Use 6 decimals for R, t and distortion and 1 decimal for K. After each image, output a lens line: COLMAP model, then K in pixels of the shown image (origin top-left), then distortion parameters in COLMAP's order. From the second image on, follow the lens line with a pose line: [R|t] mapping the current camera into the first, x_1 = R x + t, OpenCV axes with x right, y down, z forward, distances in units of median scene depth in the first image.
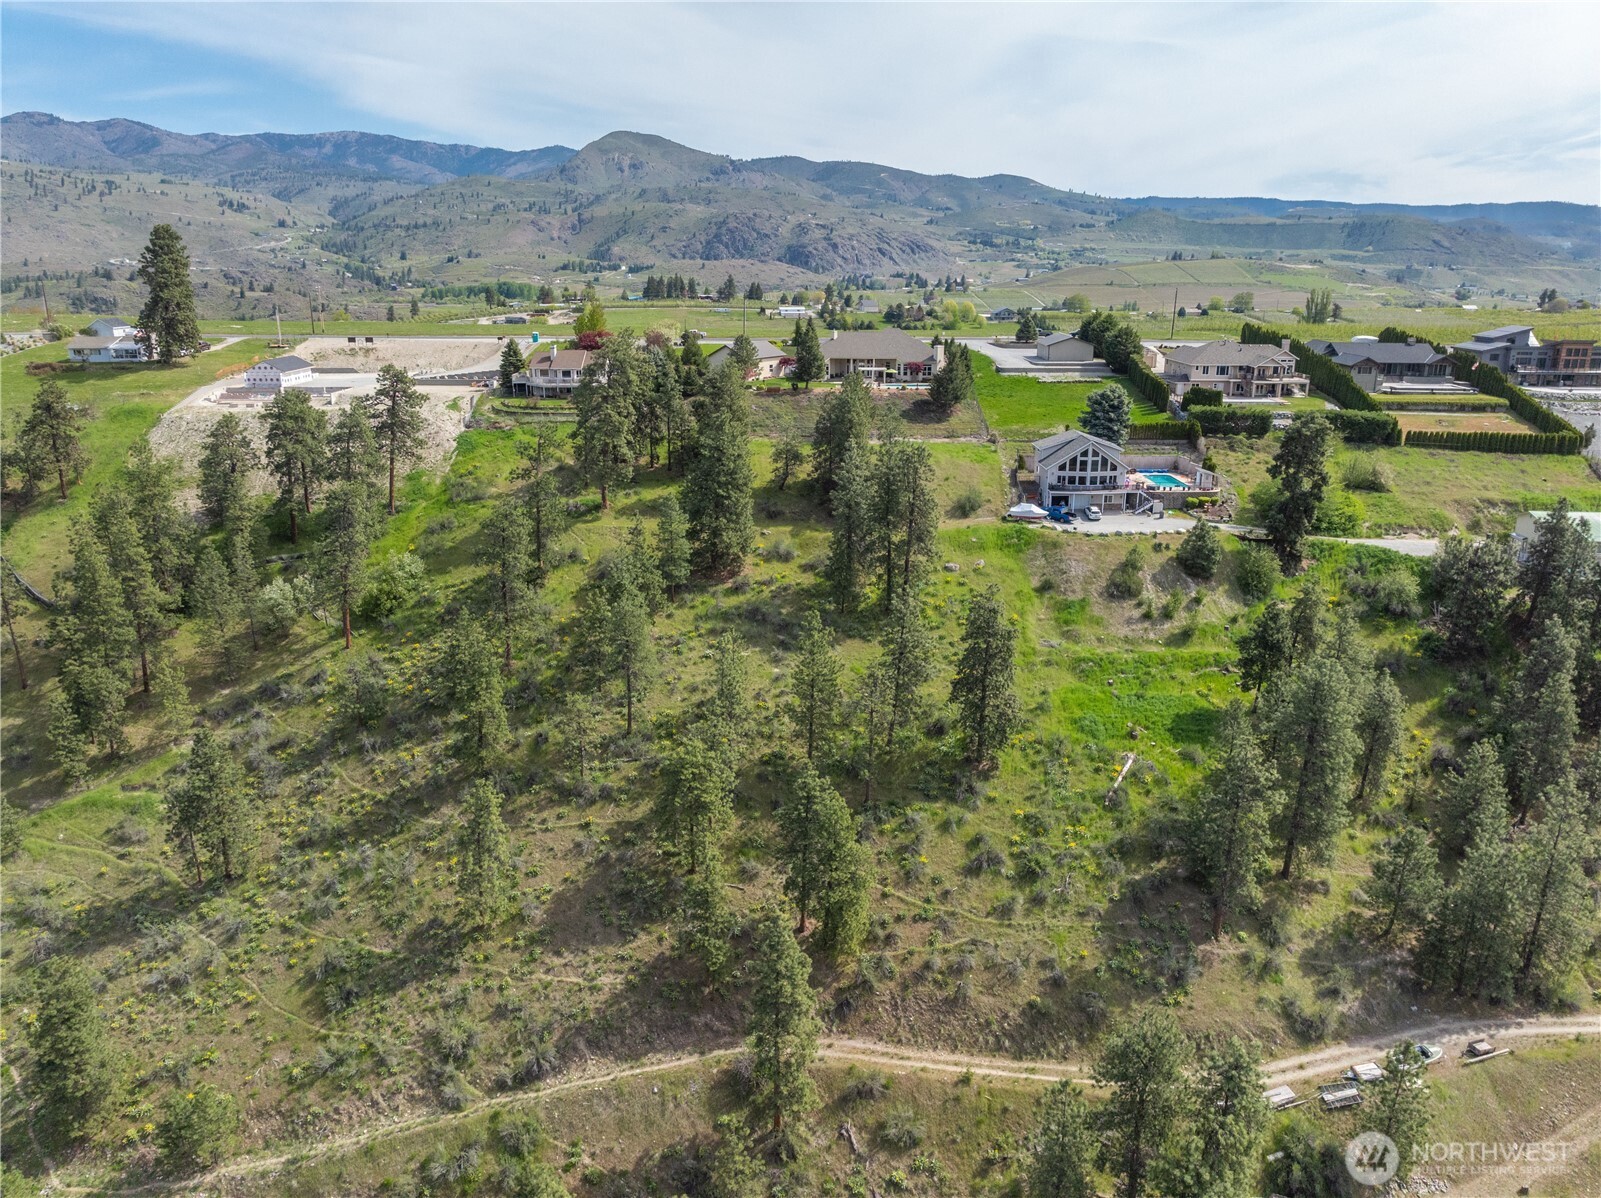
lens RADIAL K [[1128.9, 0, 801.7], [0, 1128.9, 601.8], [0, 0, 1]] dist [-0.057931, 0.030065]
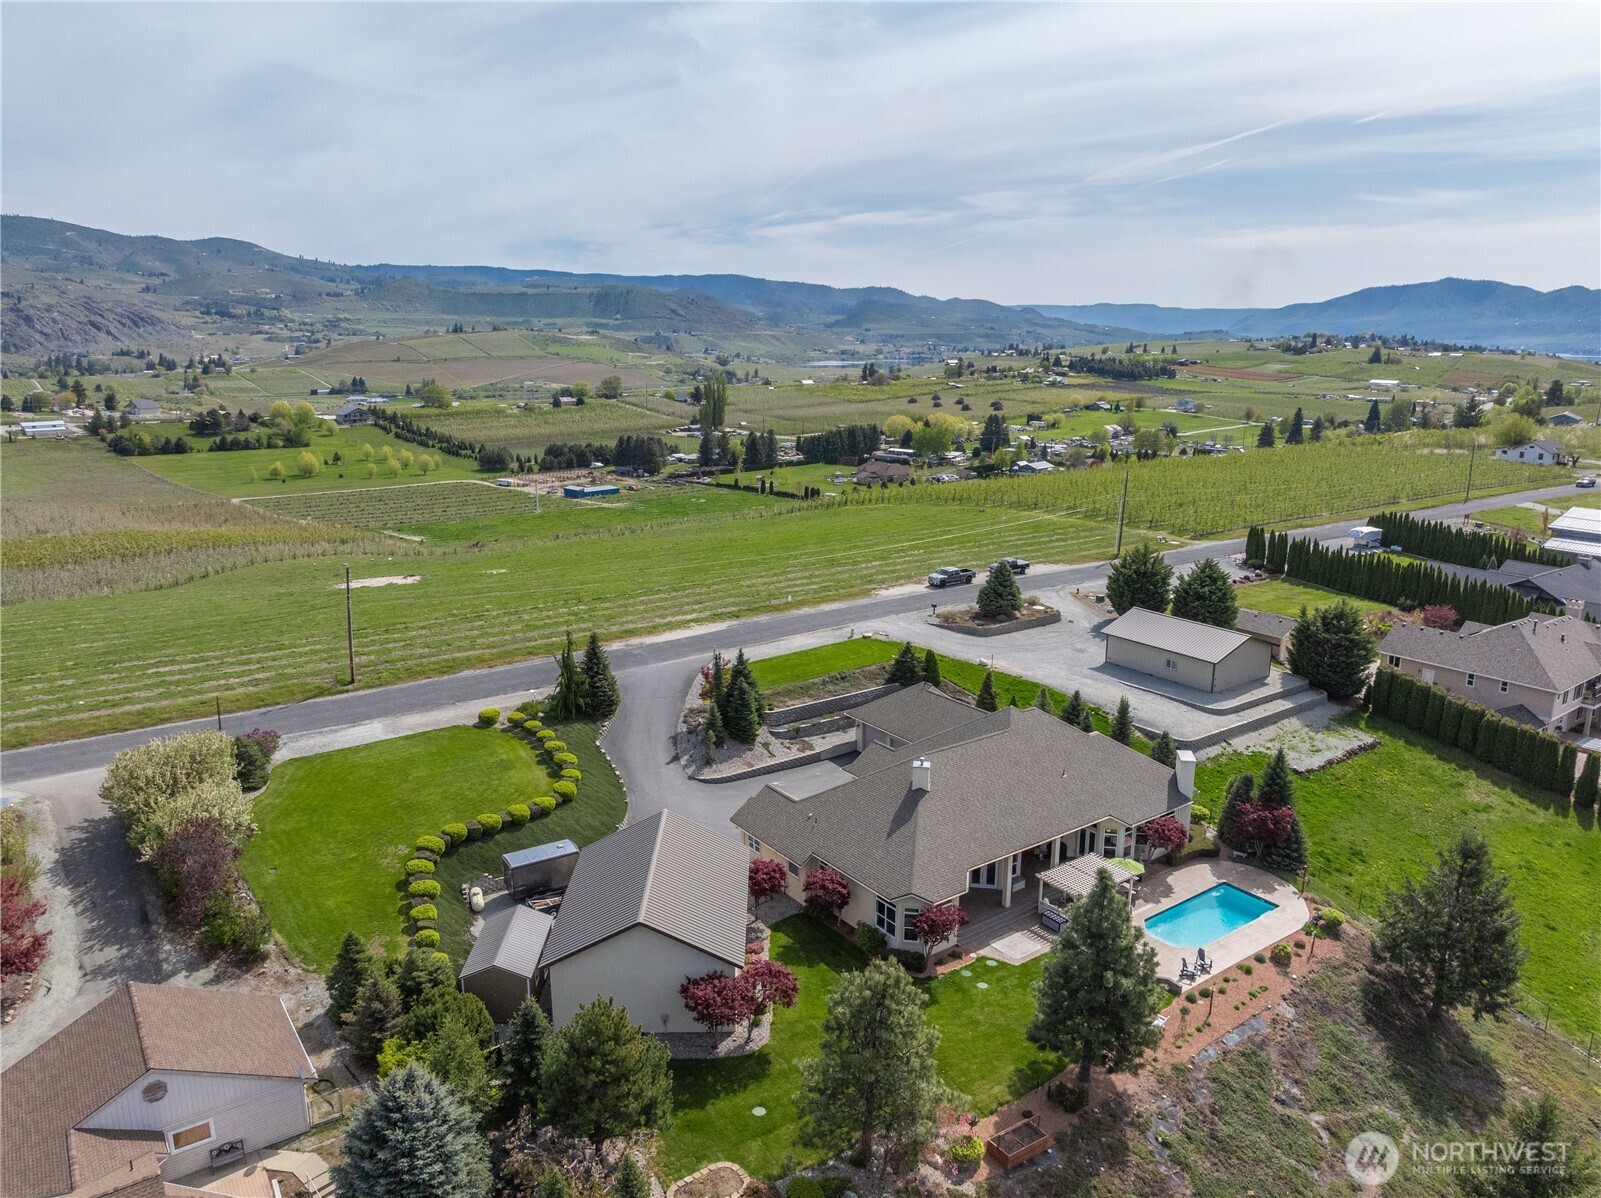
lens RADIAL K [[1128.9, 0, 801.0], [0, 1128.9, 608.6], [0, 0, 1]] dist [-0.057931, 0.030065]
pose [[0.802518, -0.141283, 0.579658, -0.023155], [0.169643, 0.985491, 0.005333, -0.038476], [-0.572002, 0.094055, 0.814842, 0.100137]]
